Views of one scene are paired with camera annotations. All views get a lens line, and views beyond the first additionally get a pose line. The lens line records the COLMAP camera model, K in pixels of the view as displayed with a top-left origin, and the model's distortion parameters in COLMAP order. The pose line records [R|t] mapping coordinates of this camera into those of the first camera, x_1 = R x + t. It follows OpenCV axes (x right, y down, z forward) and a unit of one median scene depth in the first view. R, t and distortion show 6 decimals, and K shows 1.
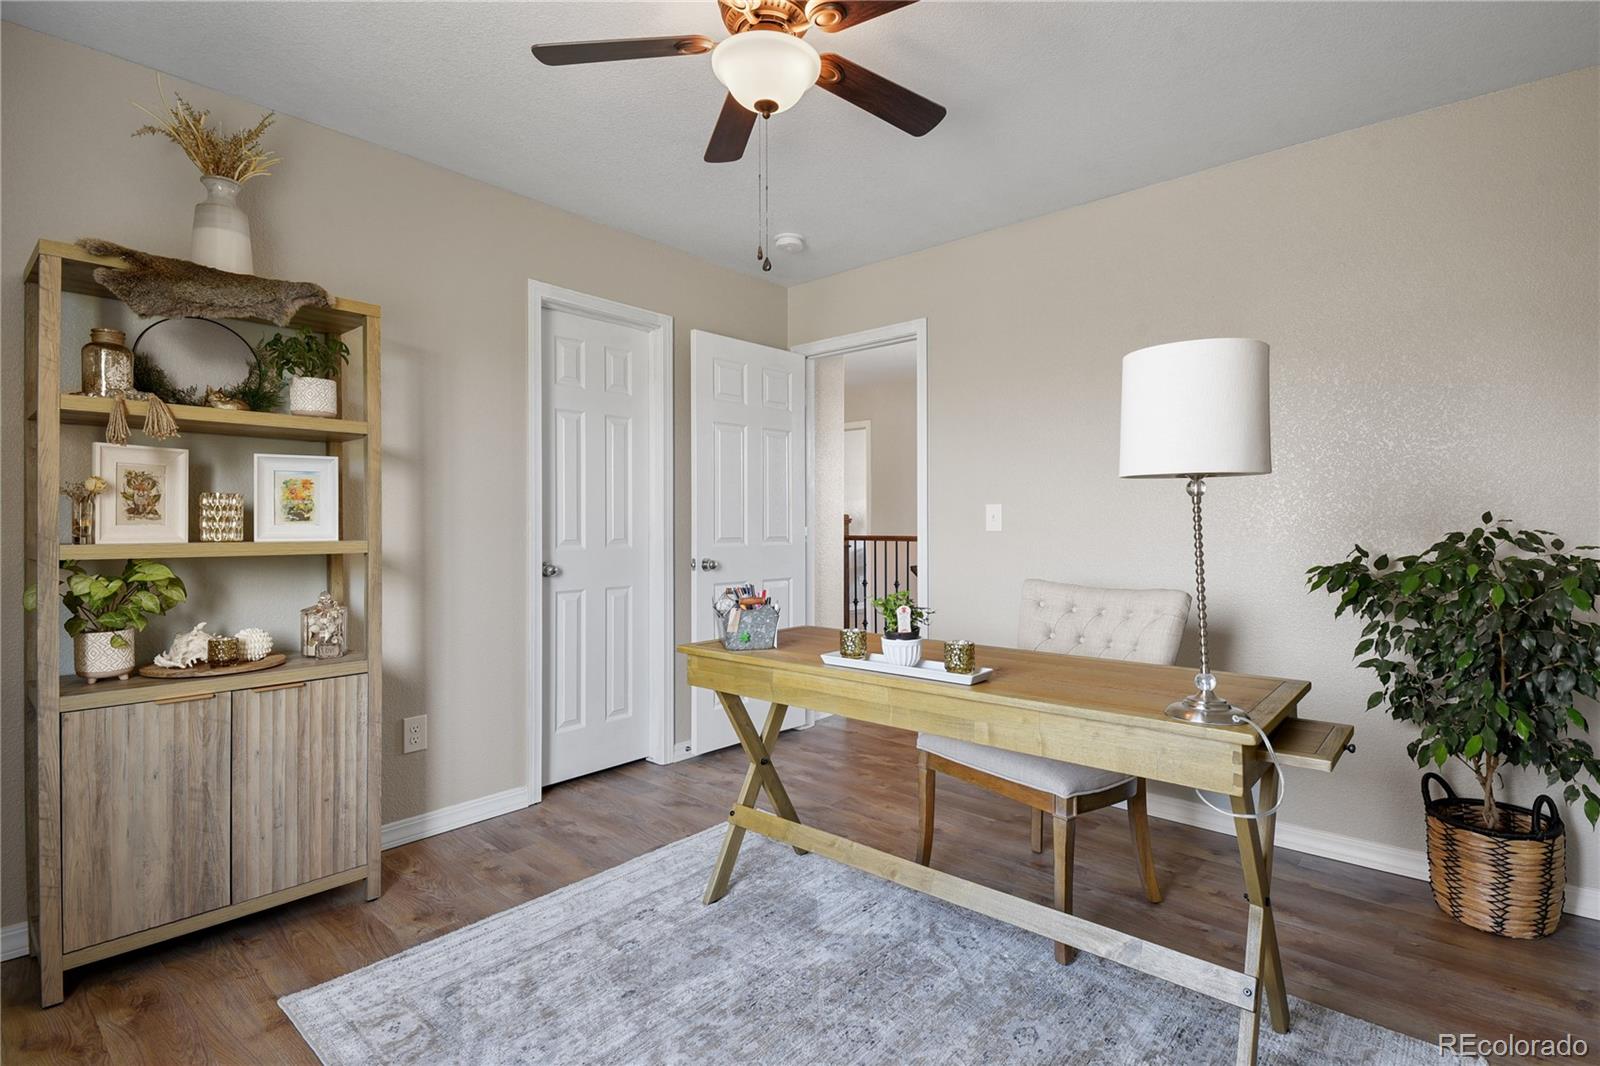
lens RADIAL K [[773.8, 0, 802.8], [0, 773.8, 525.8], [0, 0, 1]] dist [-0.000812, -0.000531]
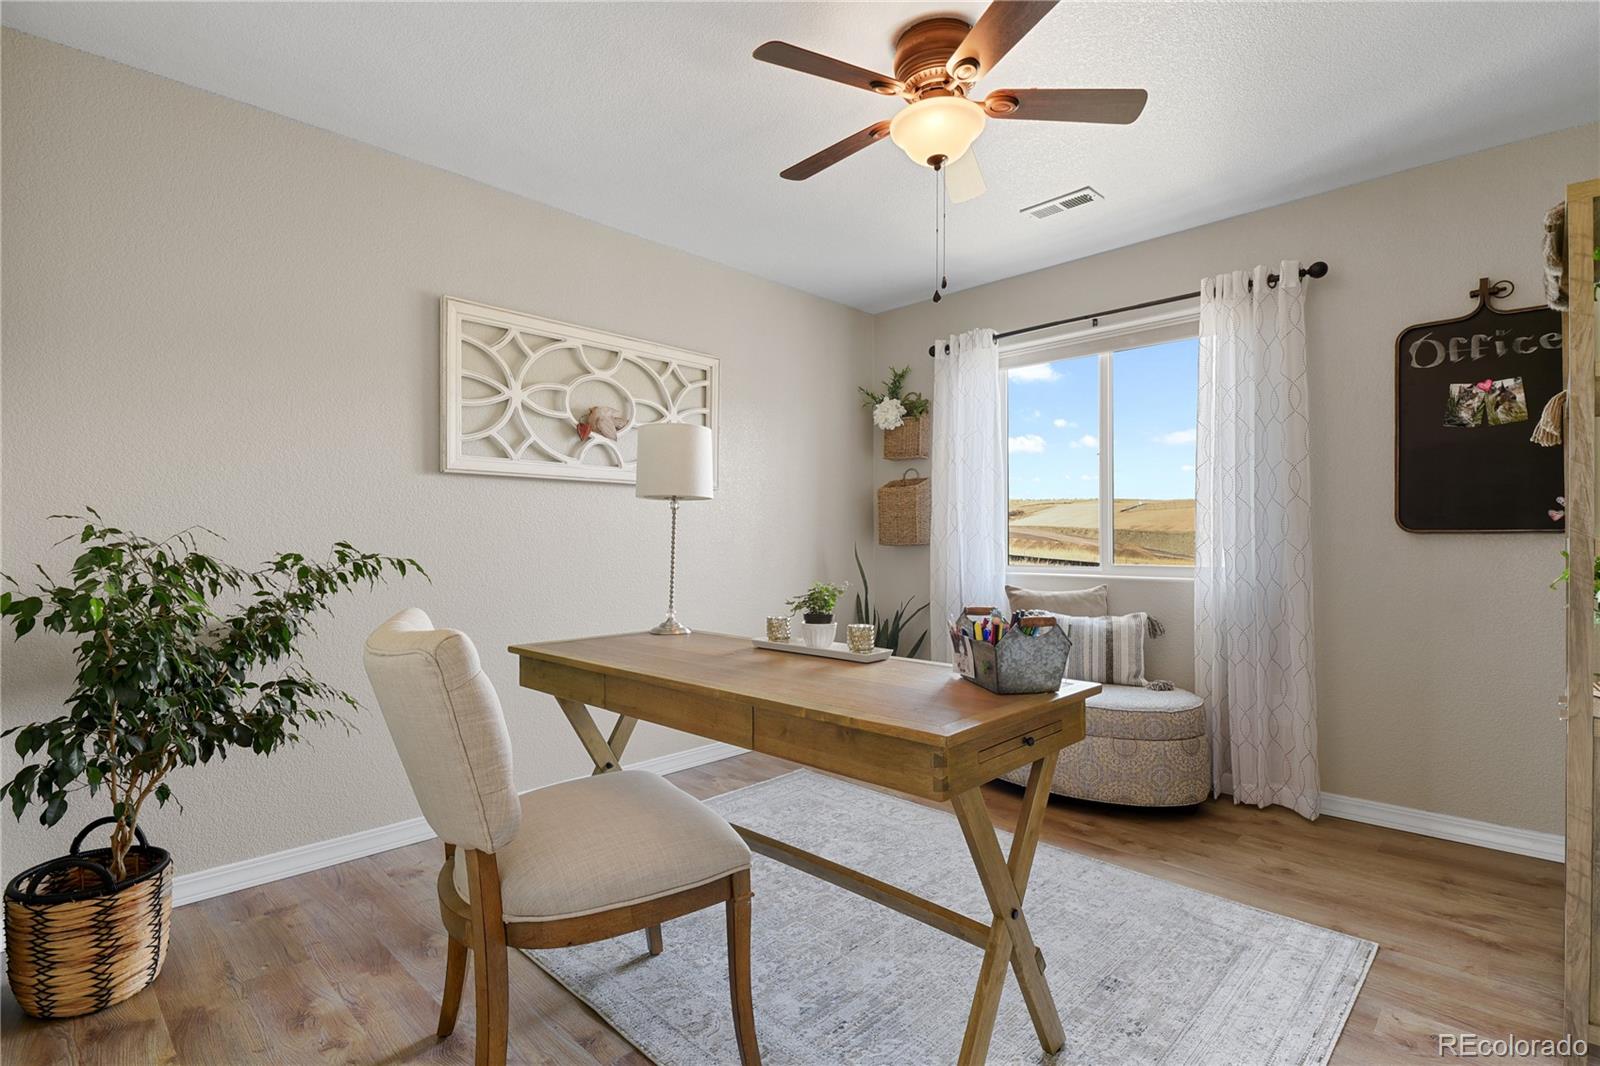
lens RADIAL K [[773.8, 0, 796.9], [0, 773.8, 536.1], [0, 0, 1]] dist [-0.000812, -0.000531]
pose [[-0.999053, 0.009472, 0.042476, 0.098352], [0.009571, 0.999952, 0.002128, 0.016250], [-0.042454, 0.002532, -0.999095, 2.053564]]
